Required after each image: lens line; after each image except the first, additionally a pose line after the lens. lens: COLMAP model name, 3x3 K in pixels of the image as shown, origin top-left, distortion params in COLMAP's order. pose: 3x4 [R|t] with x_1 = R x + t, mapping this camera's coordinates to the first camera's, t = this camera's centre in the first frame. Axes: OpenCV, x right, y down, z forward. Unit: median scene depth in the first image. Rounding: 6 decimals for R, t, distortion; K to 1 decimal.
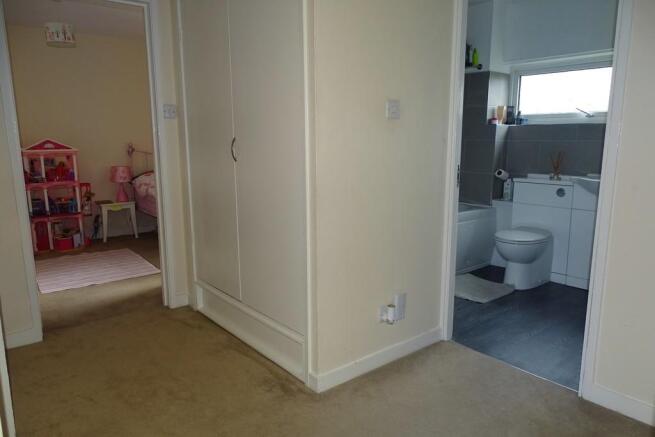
lens RADIAL K [[464.1, 0, 329.4], [0, 464.1, 216.8], [0, 0, 1]] dist [-0.002219, 0.007727]
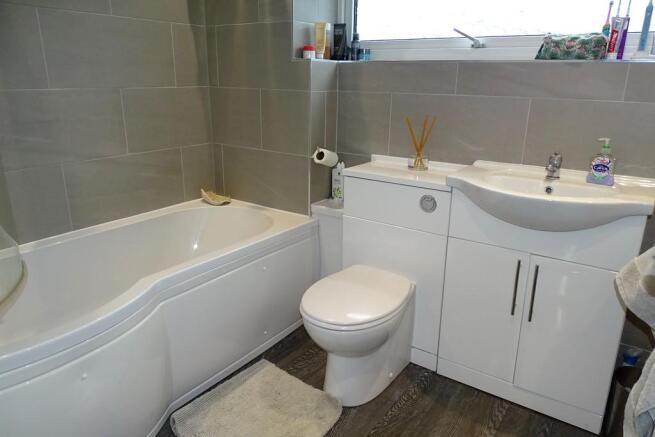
lens RADIAL K [[464.1, 0, 327.1], [0, 464.1, 217.3], [0, 0, 1]] dist [-0.002219, 0.007727]
pose [[0.967912, -0.068306, 0.241827, 0.266999], [0.034812, 0.989516, 0.140164, -0.108510], [-0.248866, -0.127248, 0.960143, 0.535204]]
